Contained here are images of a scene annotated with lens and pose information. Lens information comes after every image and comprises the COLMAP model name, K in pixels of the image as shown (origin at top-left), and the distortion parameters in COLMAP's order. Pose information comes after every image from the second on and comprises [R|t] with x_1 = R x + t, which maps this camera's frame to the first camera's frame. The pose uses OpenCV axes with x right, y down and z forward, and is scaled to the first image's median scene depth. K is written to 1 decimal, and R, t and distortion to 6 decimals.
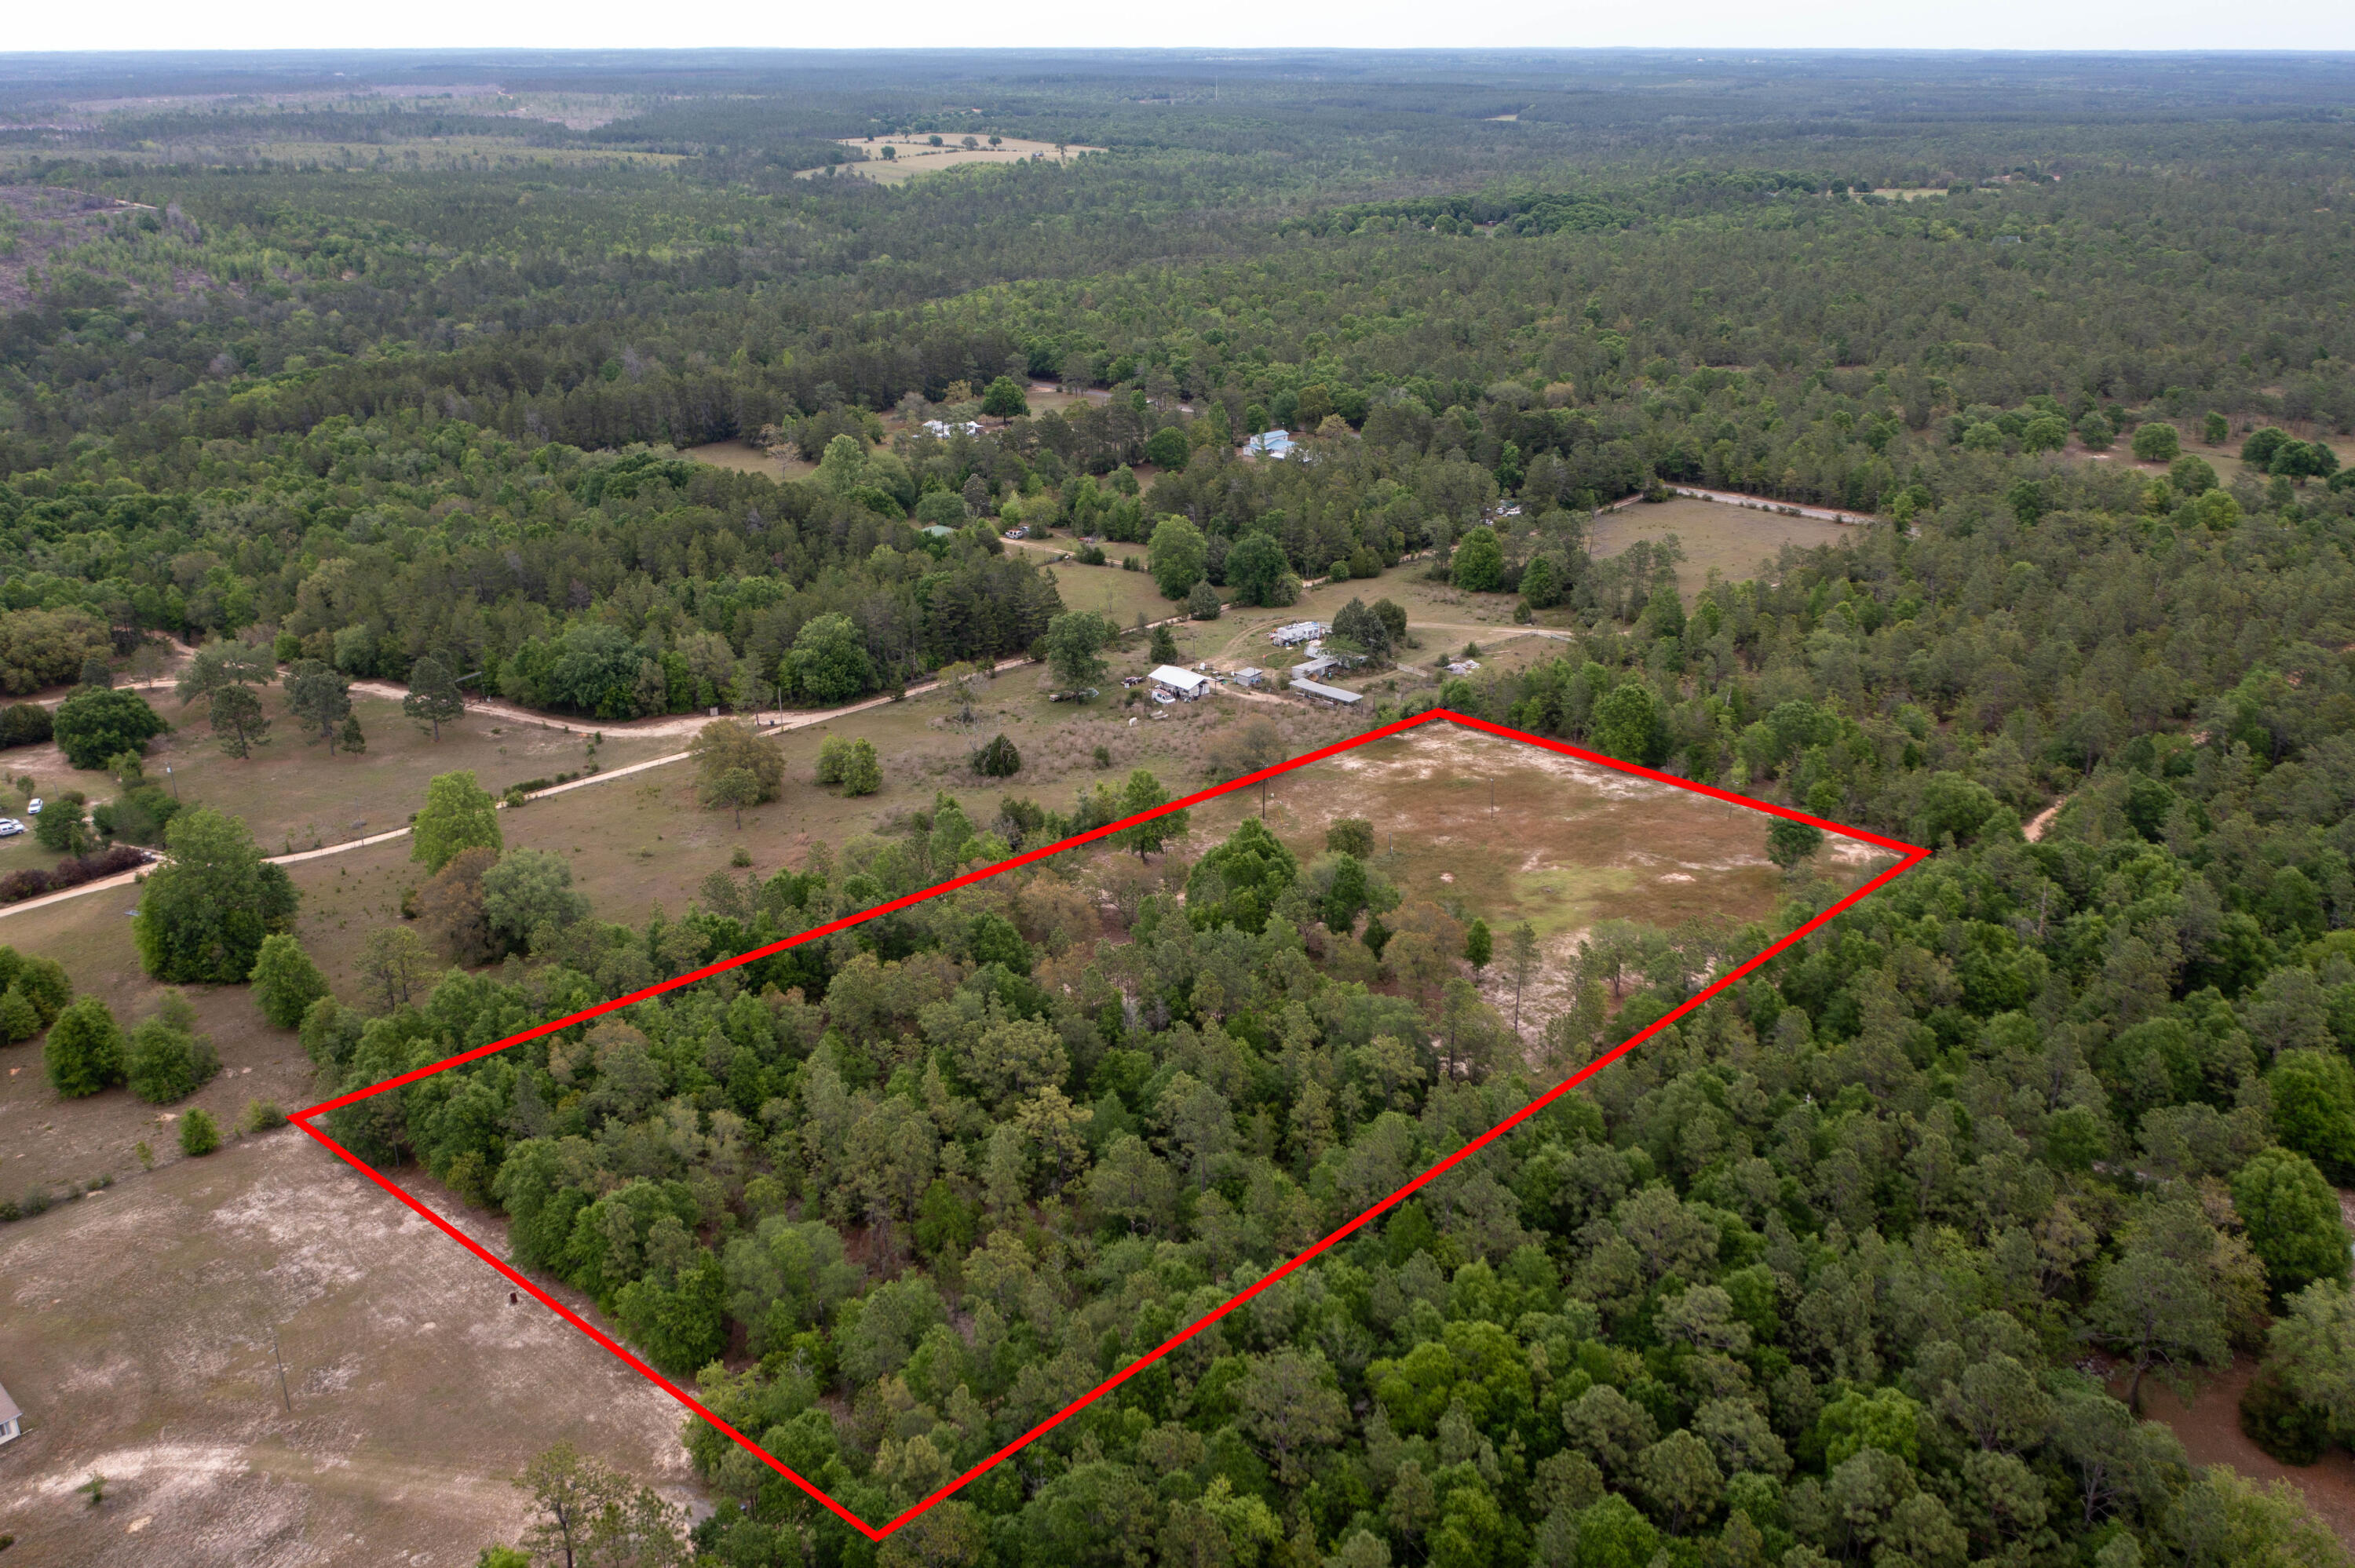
lens RADIAL K [[1928.8, 0, 1183.5], [0, 1928.8, 784.2], [0, 0, 1]] dist [-0.010005, 0.006370]
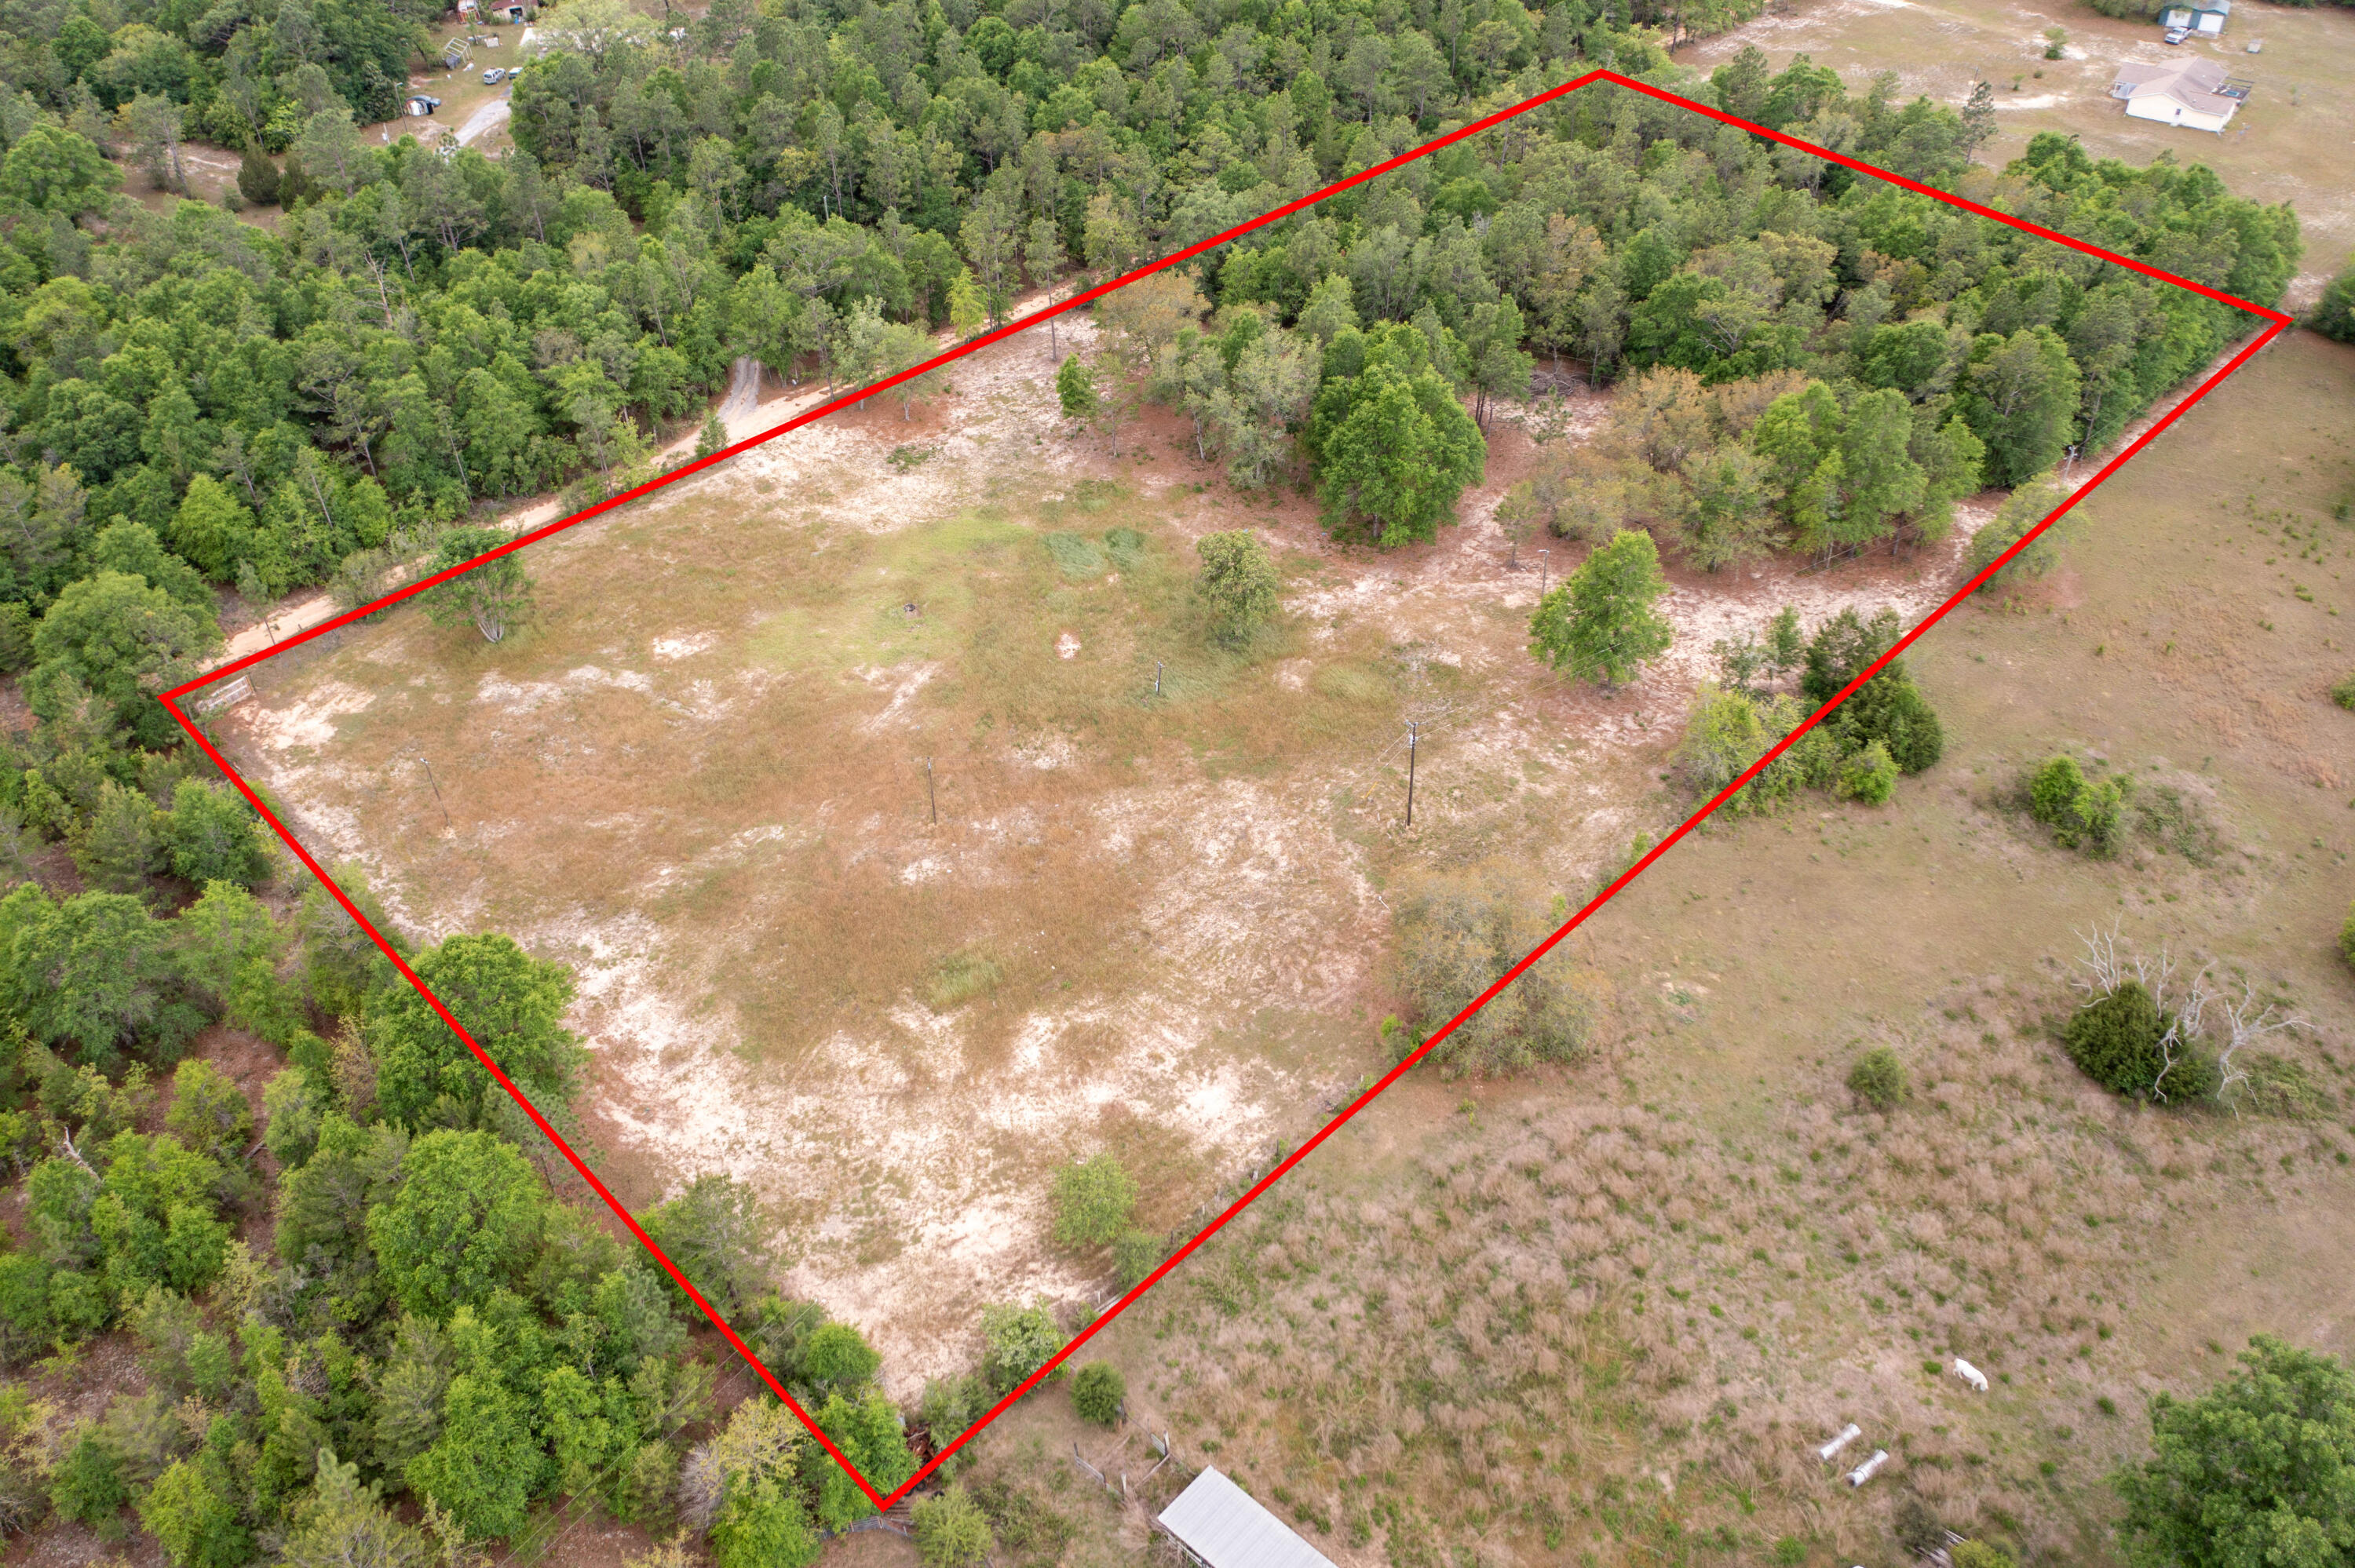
lens RADIAL K [[1885.2, 0, 1182.7], [0, 1885.2, 773.5], [0, 0, 1]] dist [-0.005351, -0.000274]
pose [[-0.998845, 0.046296, -0.012884, 0.117423], [0.011711, 0.494536, 0.869078, -0.452957], [0.046607, 0.867923, -0.494507, 1.392807]]
